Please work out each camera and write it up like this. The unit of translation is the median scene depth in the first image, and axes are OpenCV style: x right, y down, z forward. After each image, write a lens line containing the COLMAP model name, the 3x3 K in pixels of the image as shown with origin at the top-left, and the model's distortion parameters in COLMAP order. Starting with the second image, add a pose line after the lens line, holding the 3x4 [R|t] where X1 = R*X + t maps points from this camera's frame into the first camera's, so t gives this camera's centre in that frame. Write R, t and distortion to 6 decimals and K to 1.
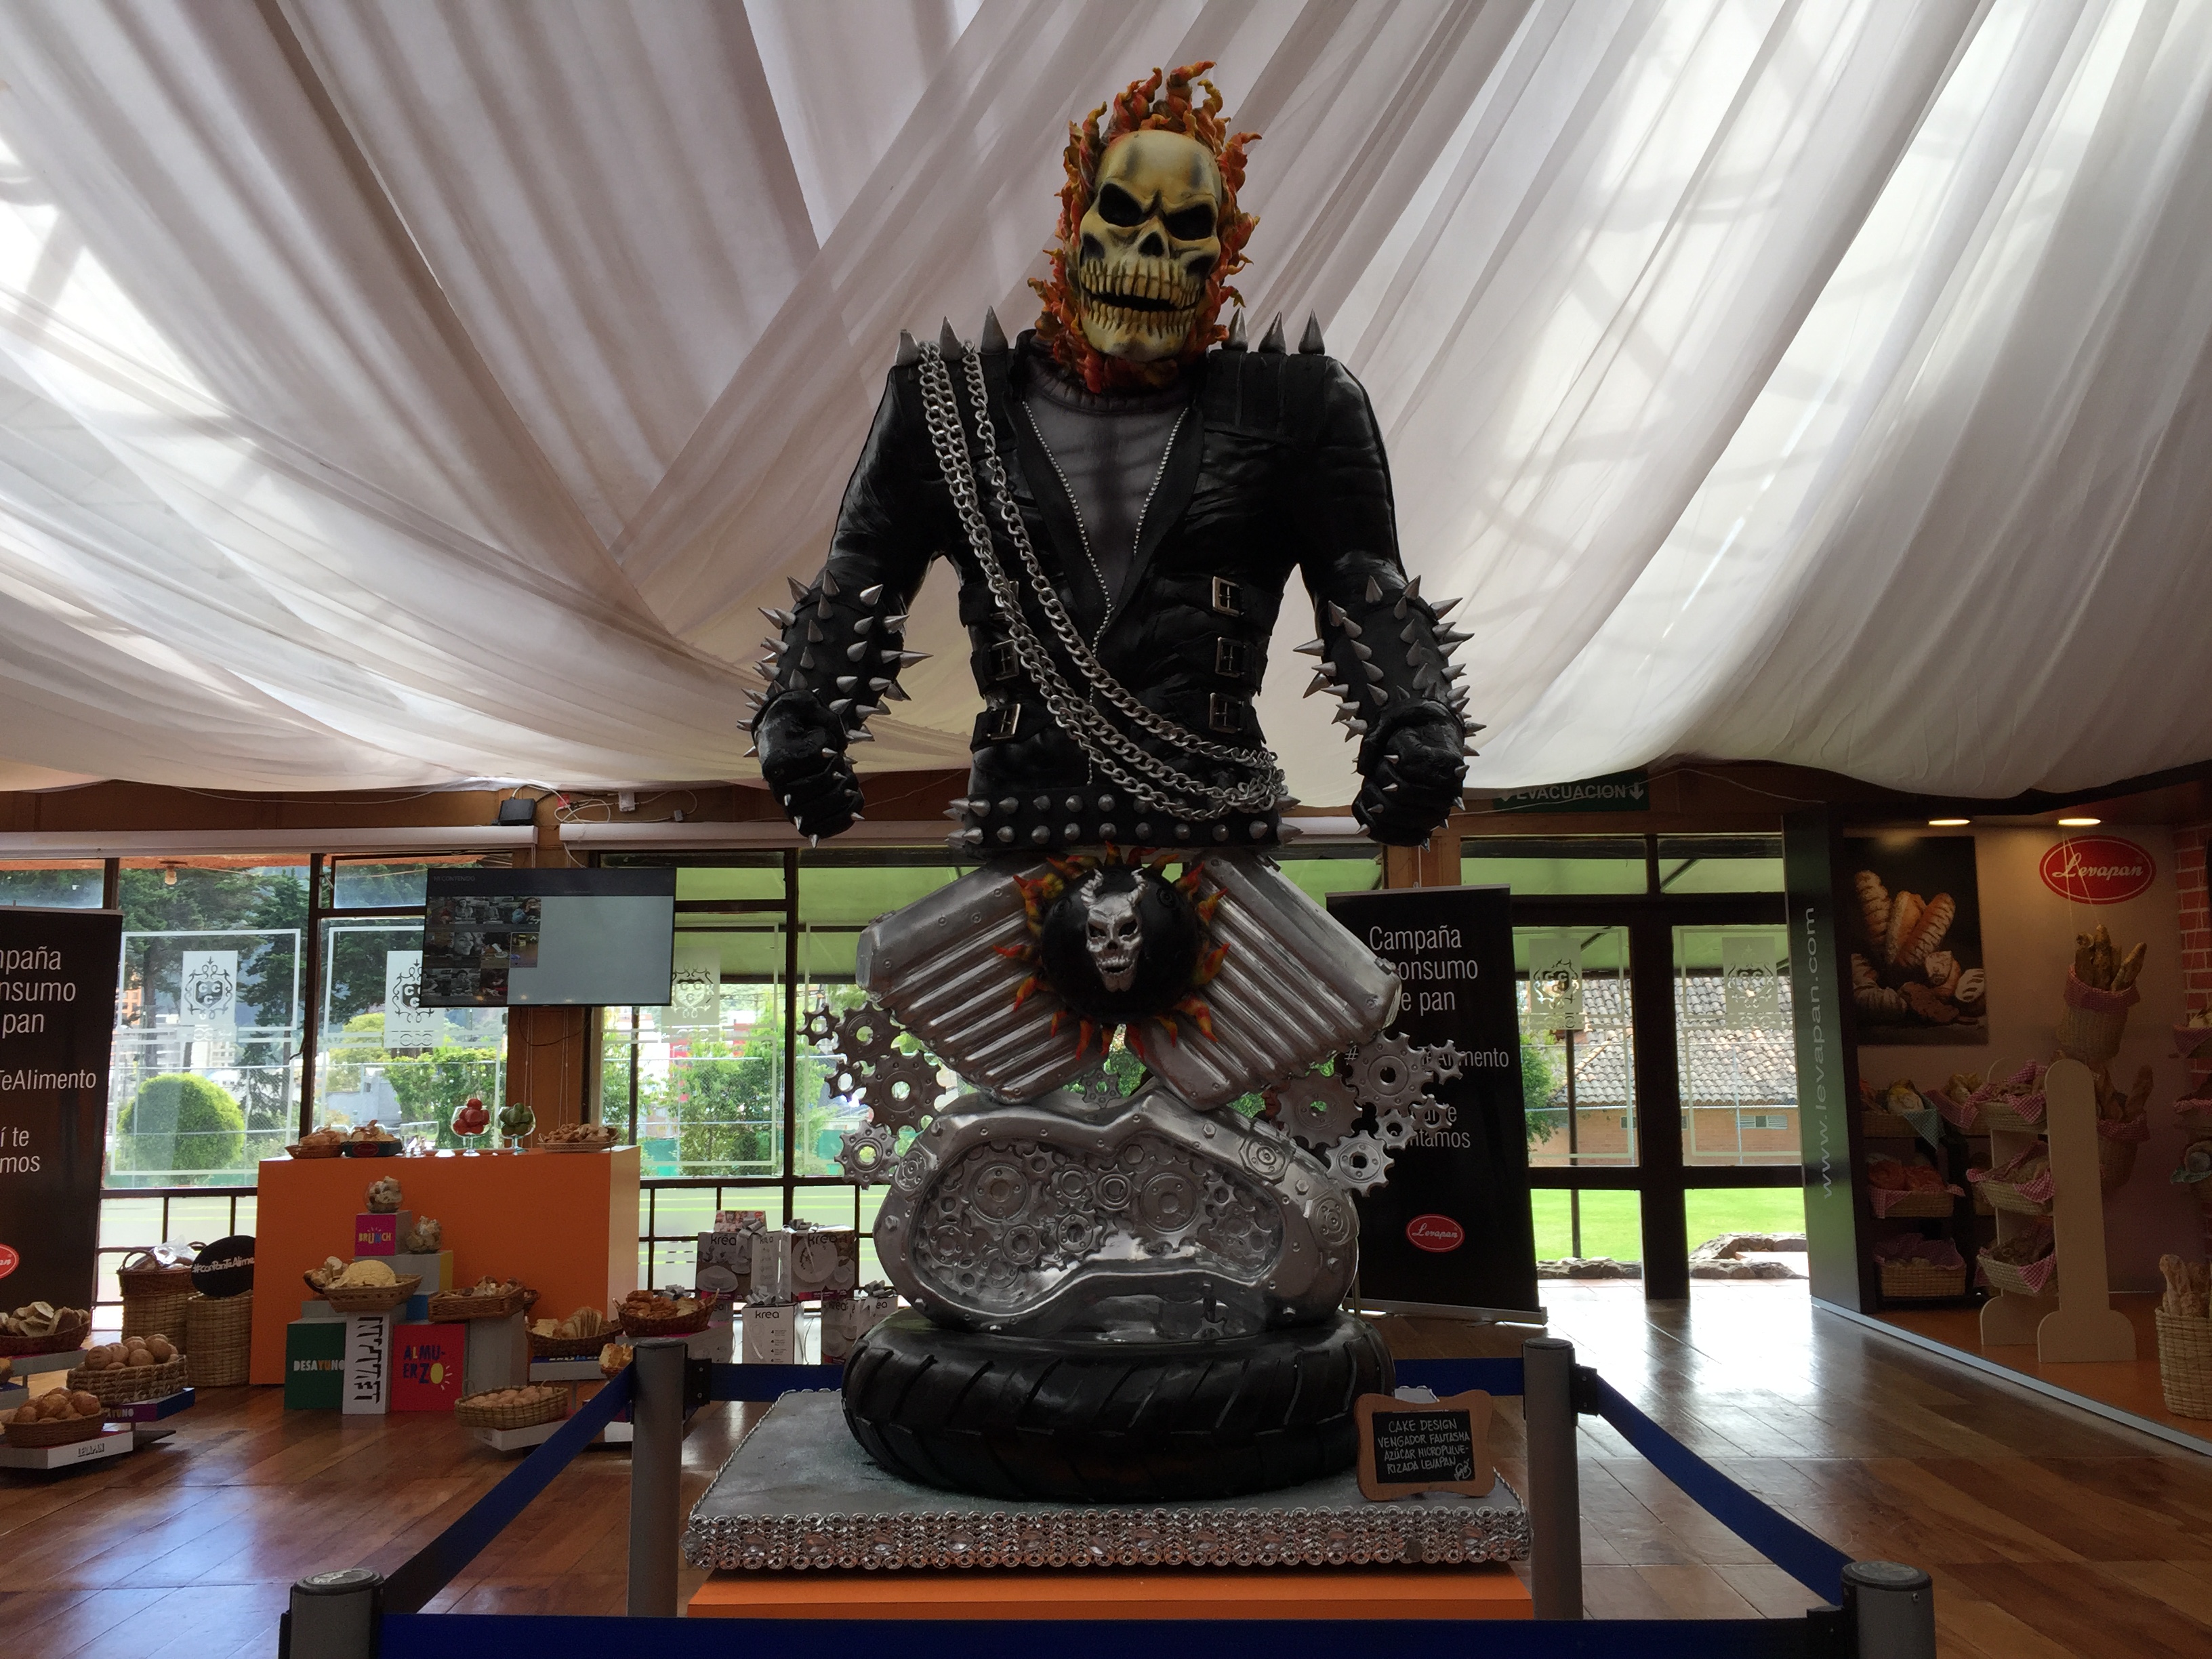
lens RADIAL K [[1903.4, 0, 1105.9], [0, 1903.4, 800.6], [0, 0, 1]] dist [0.072658, -0.112310]
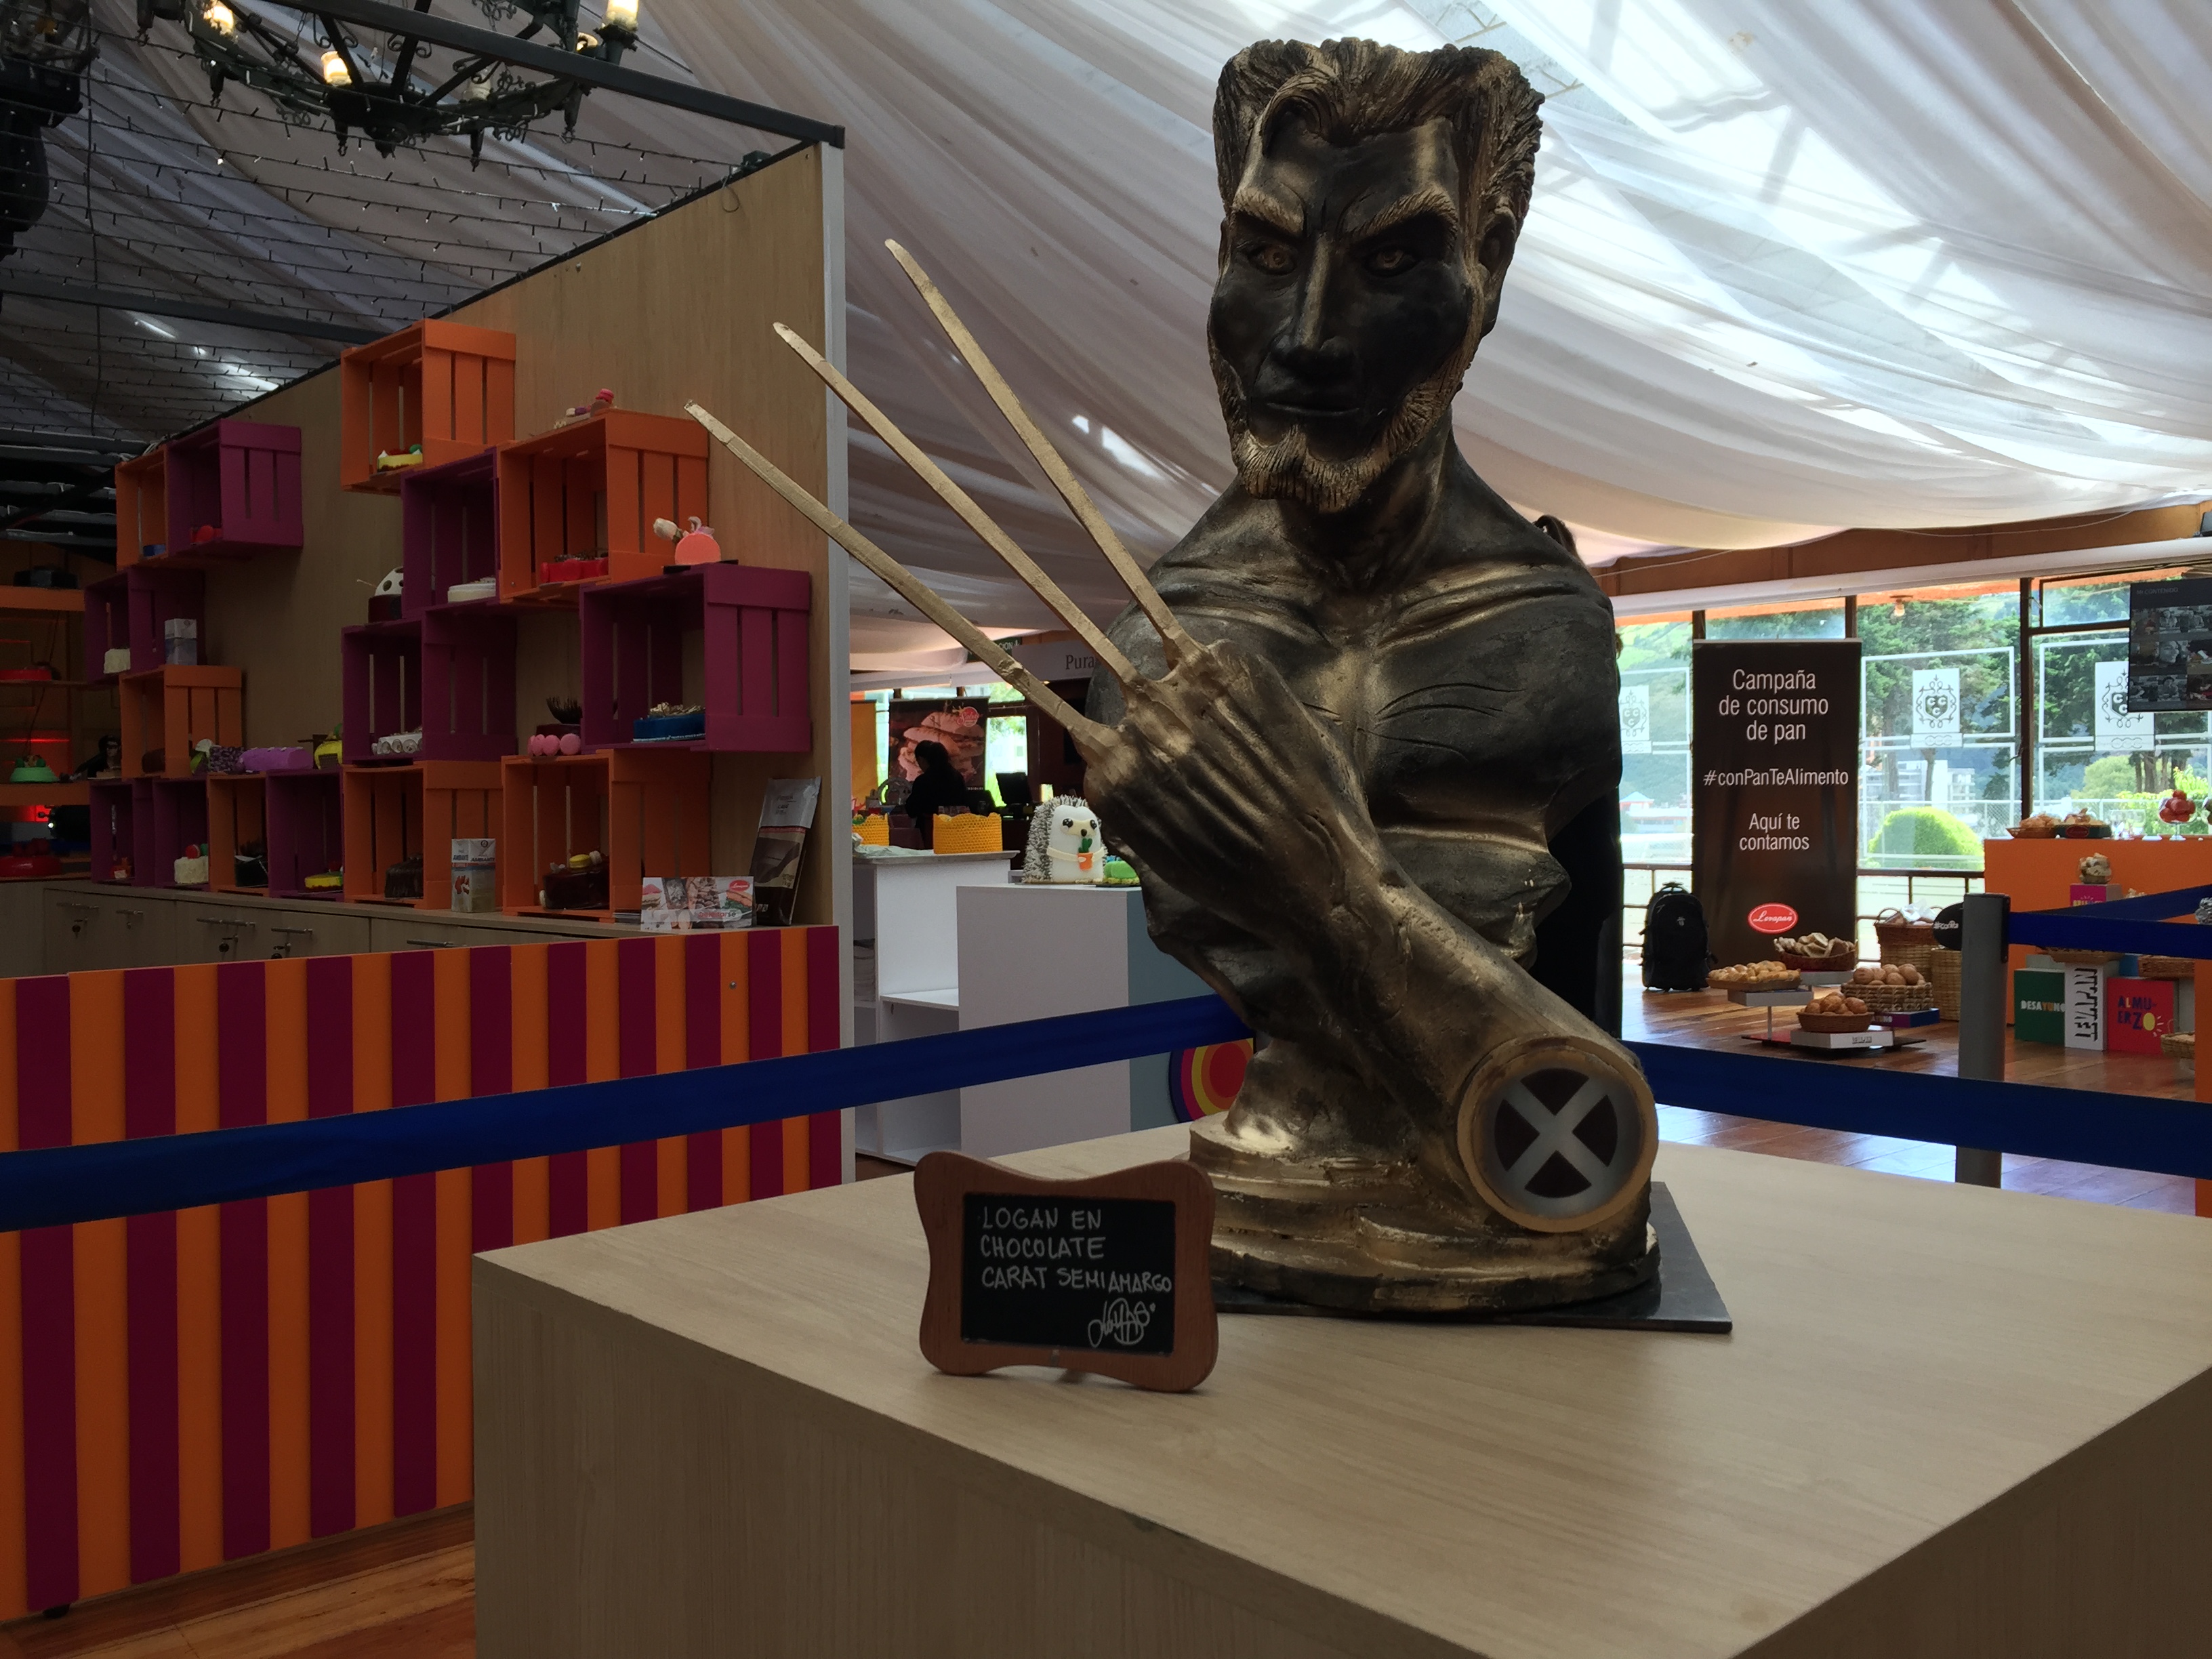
lens RADIAL K [[1903.4, 0, 1105.9], [0, 1903.4, 800.6], [0, 0, 1]] dist [0.072658, -0.112310]
pose [[0.662363, 0.006895, -0.749152, 0.088723], [0.091522, 0.991723, 0.090047, 0.007590], [0.743572, -0.128207, 0.656250, -0.176261]]
